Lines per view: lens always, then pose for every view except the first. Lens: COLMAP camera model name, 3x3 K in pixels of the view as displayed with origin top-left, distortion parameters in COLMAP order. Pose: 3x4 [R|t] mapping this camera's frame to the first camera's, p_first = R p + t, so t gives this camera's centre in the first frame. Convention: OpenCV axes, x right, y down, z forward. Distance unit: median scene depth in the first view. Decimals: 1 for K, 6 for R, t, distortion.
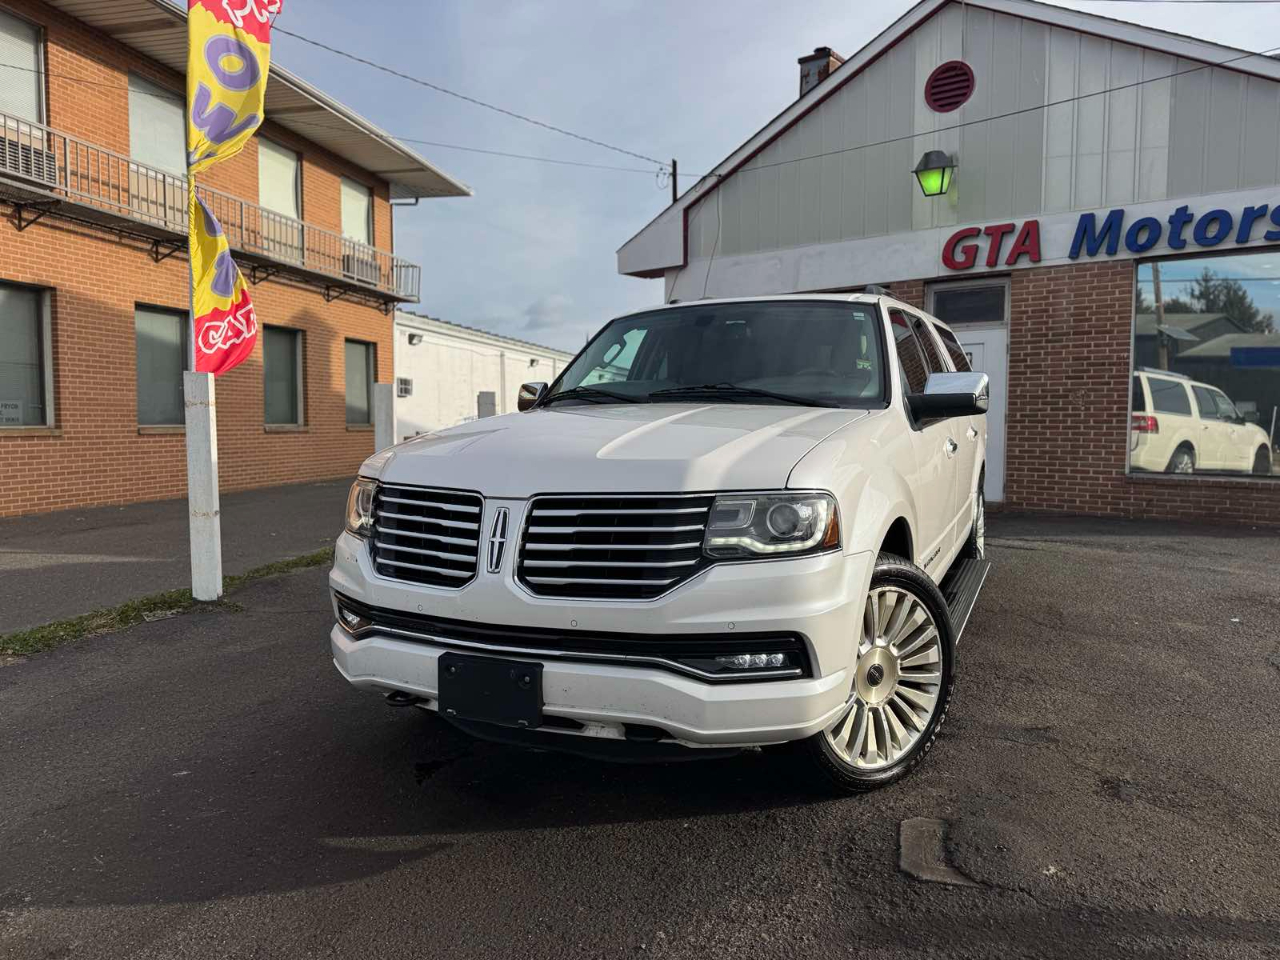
lens RADIAL K [[898.1, 0, 630.4], [0, 898.1, 478.4], [0, 0, 1]] dist [0.038210, -0.045940]
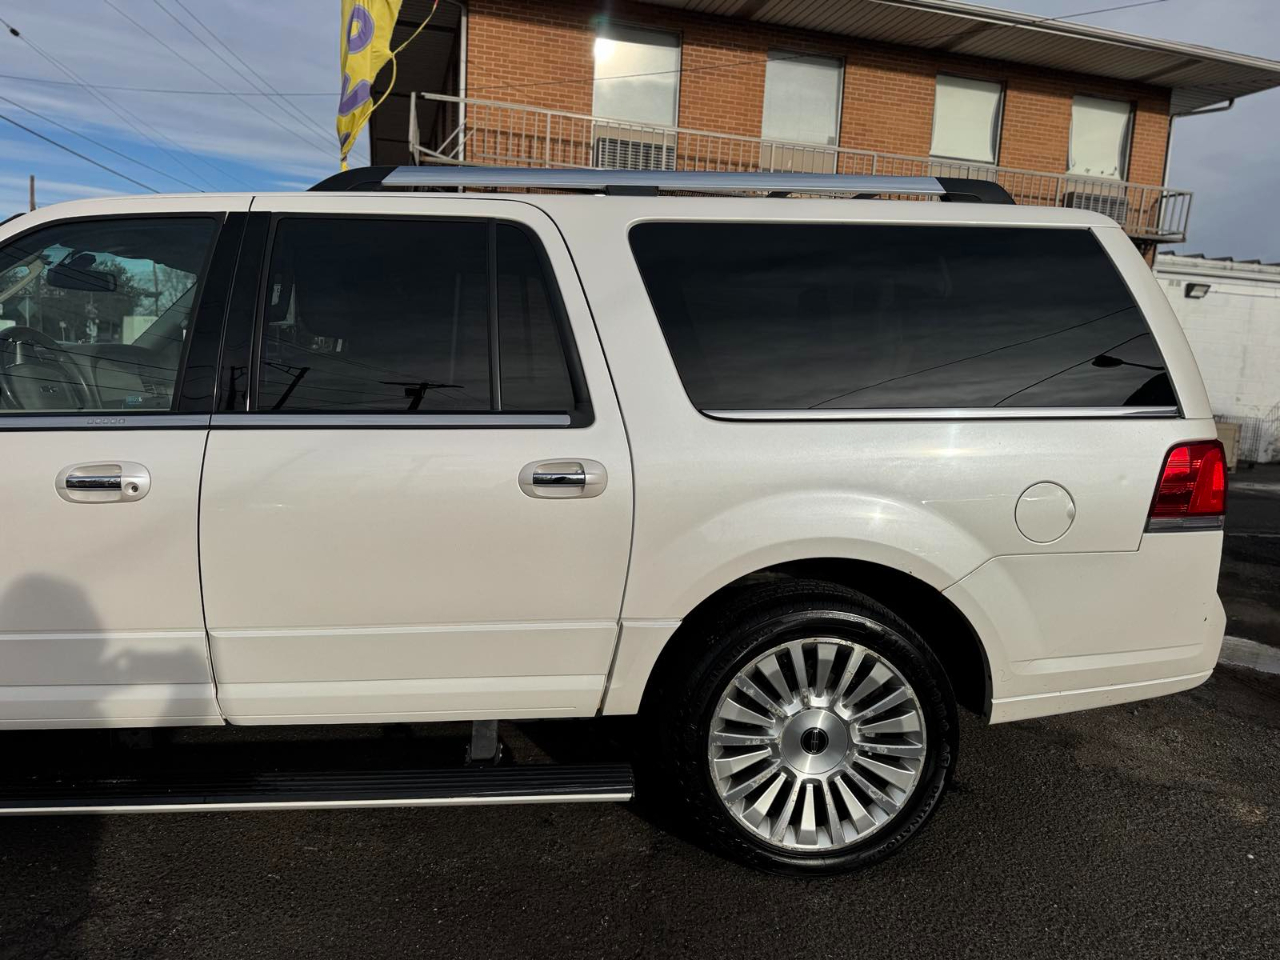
lens RADIAL K [[898.1, 0, 632.8], [0, 898.1, 475.2], [0, 0, 1]] dist [0.038210, -0.045940]
pose [[0.496523, 0.126025, -0.858826, 0.439548], [-0.096241, 0.991297, 0.089823, -0.052115], [0.862672, 0.038055, 0.504330, 0.473922]]
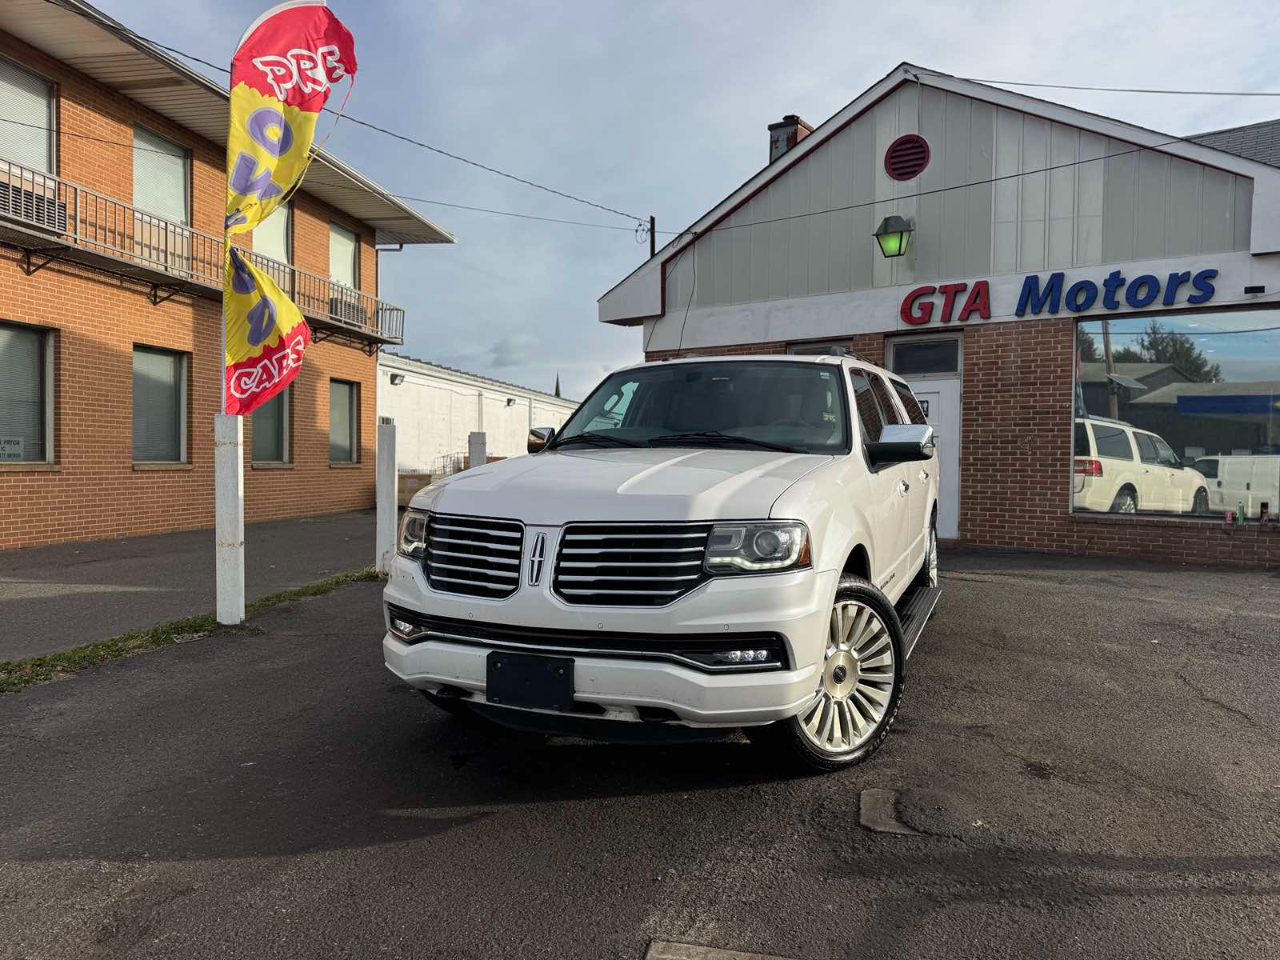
lens RADIAL K [[898.1, 0, 634.1], [0, 898.1, 478.5], [0, 0, 1]] dist [0.038210, -0.045940]
pose [[0.999224, 0.007030, 0.038756, -0.017677], [-0.005345, 0.999043, -0.043405, 0.002913], [-0.039024, 0.043164, 0.998306, -0.069159]]
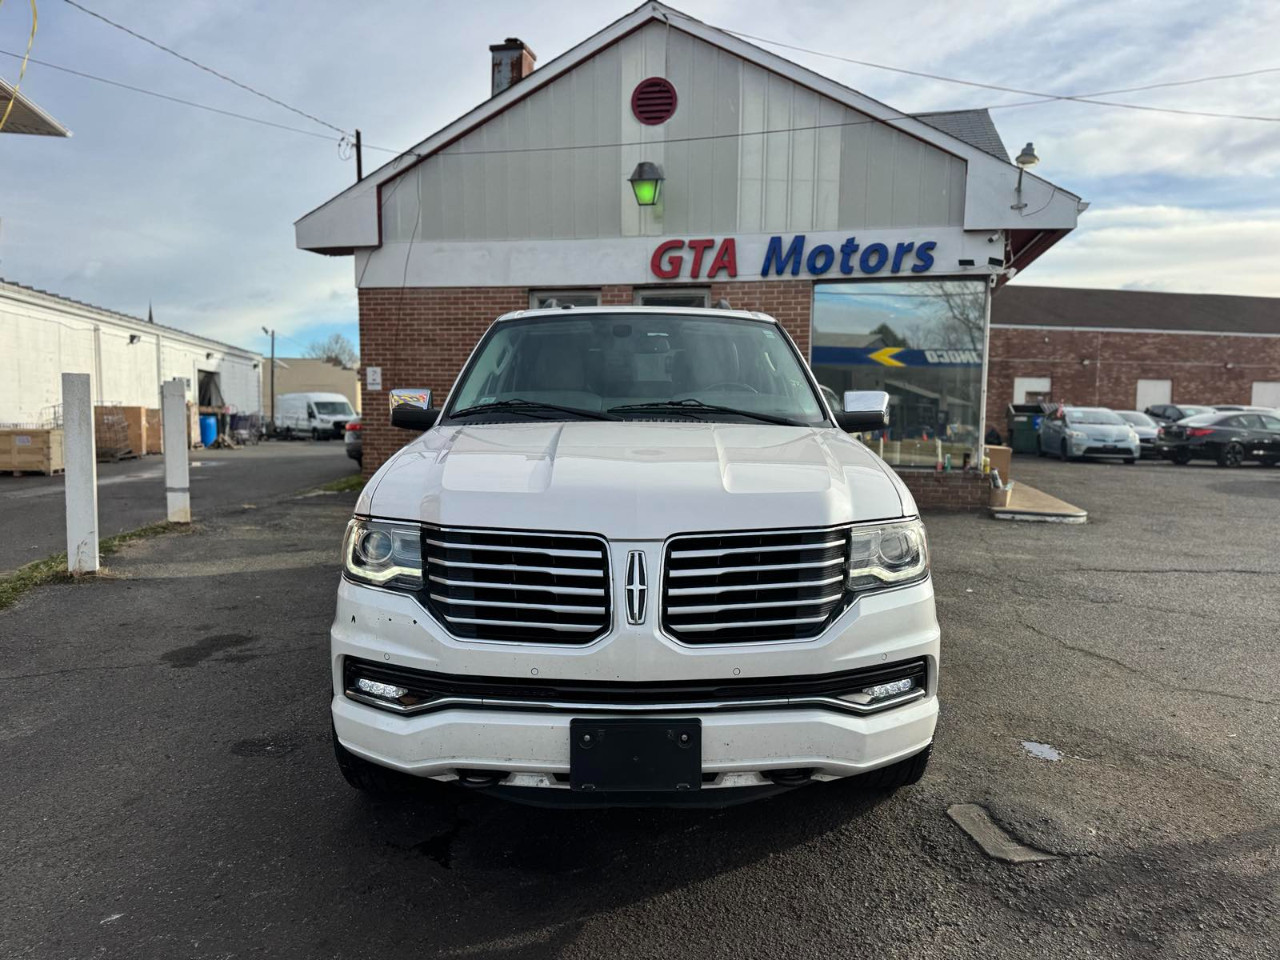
lens RADIAL K [[898.1, 0, 644.6], [0, 898.1, 486.6], [0, 0, 1]] dist [0.038210, -0.045940]
pose [[0.900871, -0.030744, 0.432997, -0.147906], [0.020262, 0.999380, 0.028802, -0.016296], [-0.433614, -0.017174, 0.900935, 0.053340]]
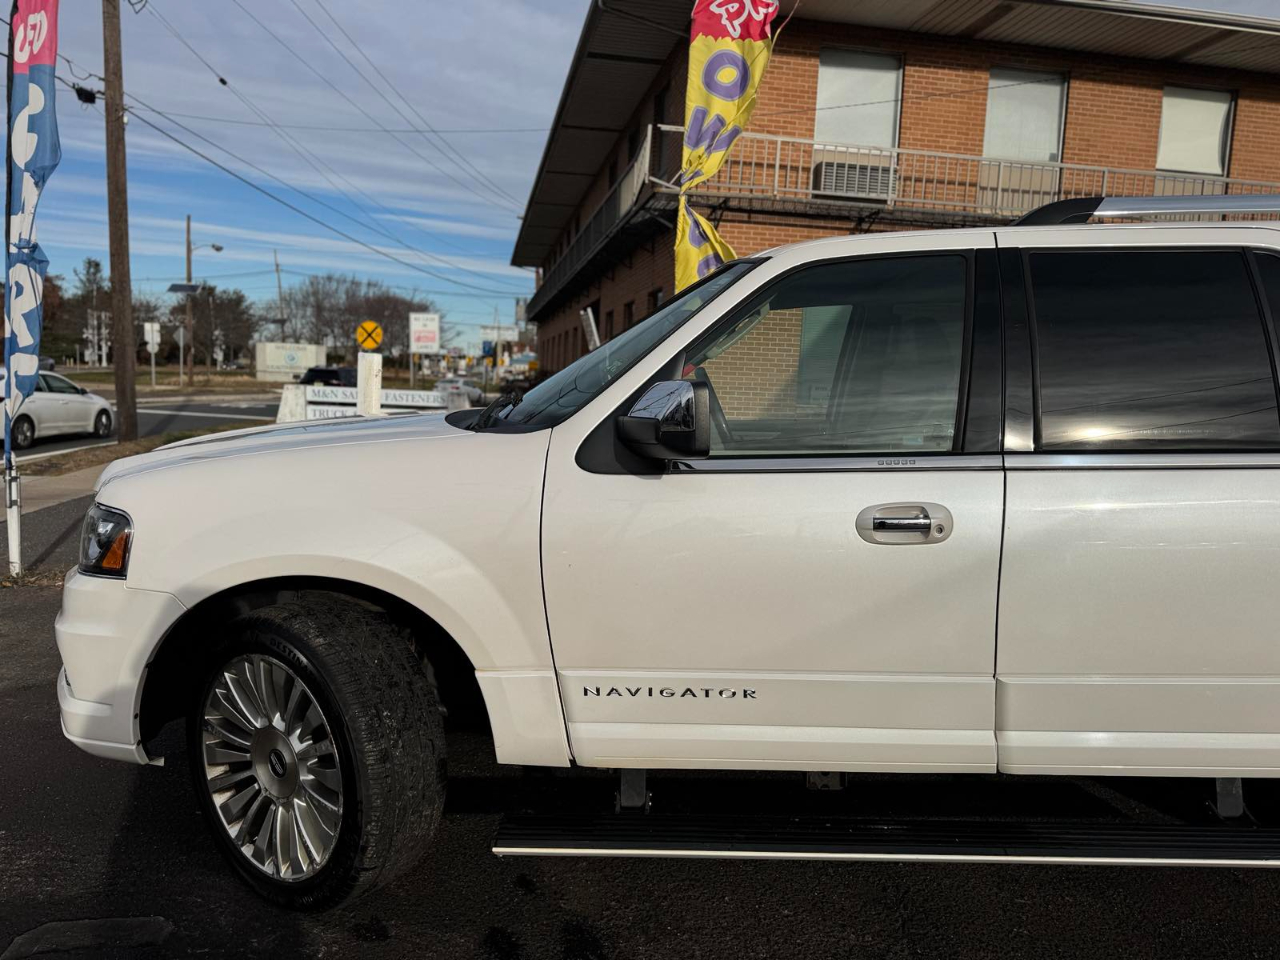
lens RADIAL K [[898.1, 0, 627.8], [0, 898.1, 474.5], [0, 0, 1]] dist [0.038210, -0.045940]
pose [[0.408260, 0.104728, -0.906838, 0.342622], [-0.090583, 0.993142, 0.073914, -0.038366], [0.908360, 0.051968, 0.414947, 0.298203]]
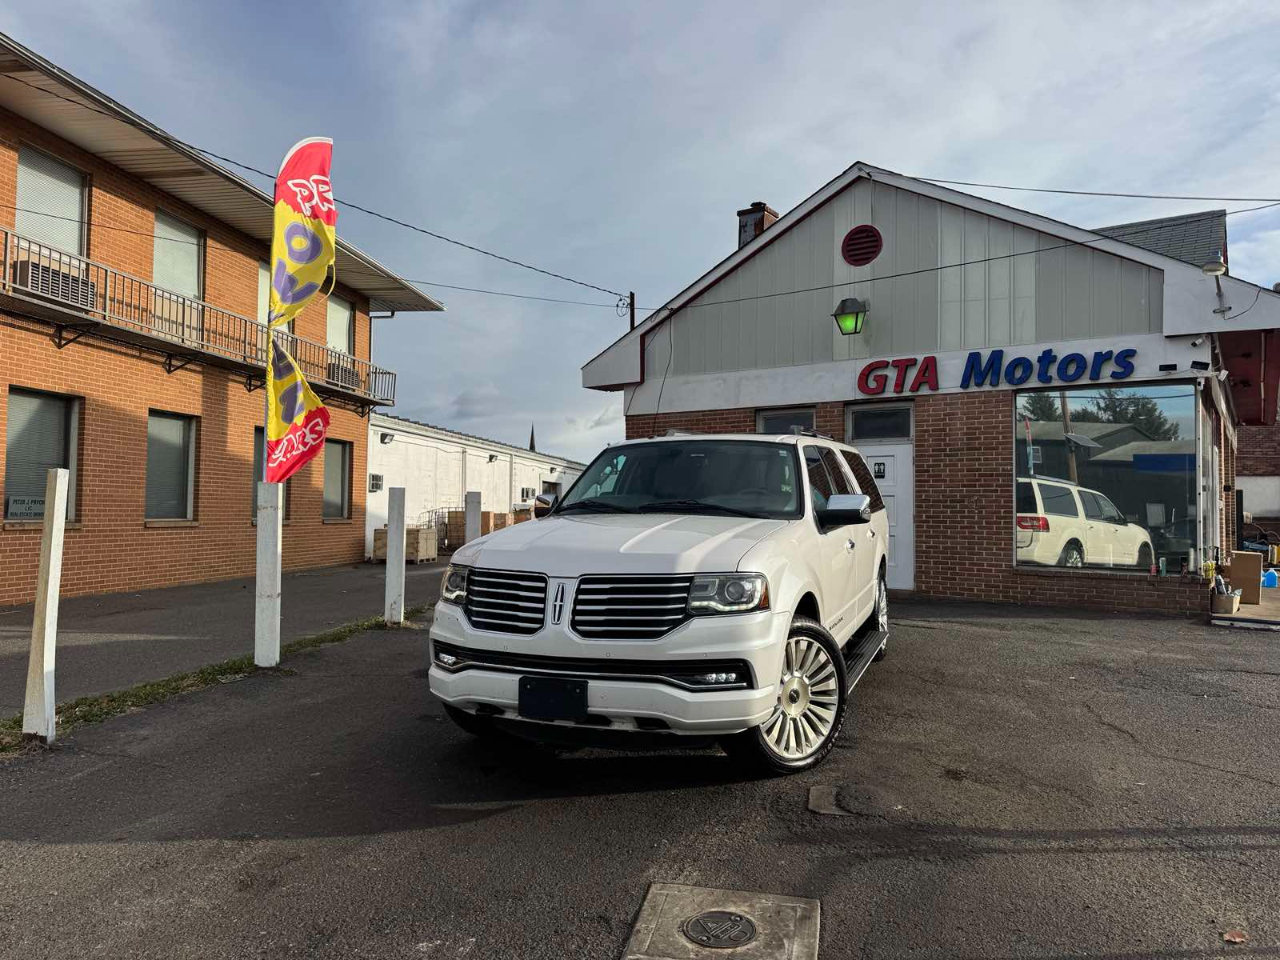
lens RADIAL K [[898.1, 0, 627.5], [0, 898.1, 475.0], [0, 0, 1]] dist [0.038210, -0.045940]
pose [[0.998197, 0.009716, 0.059233, -0.034322], [-0.003404, 0.994388, -0.105744, 0.002552], [-0.059928, 0.105352, 0.992628, -0.176368]]
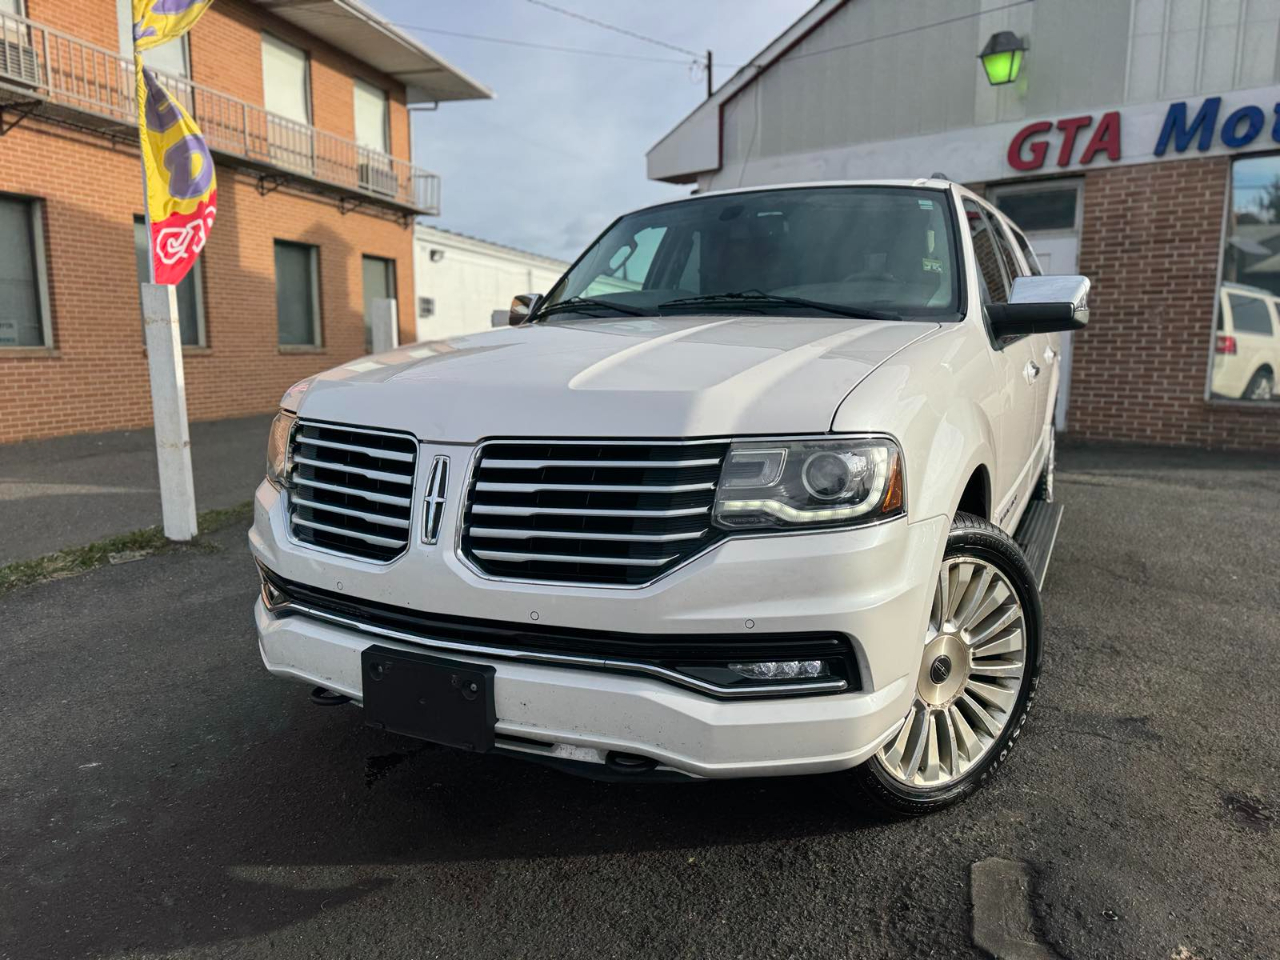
lens RADIAL K [[898.1, 0, 631.8], [0, 898.1, 484.7], [0, 0, 1]] dist [0.038210, -0.045940]
pose [[0.999252, 0.005833, -0.038220, 0.011754], [-0.002278, 0.995719, 0.092401, -0.003408], [0.038595, -0.092245, 0.994988, 0.076731]]
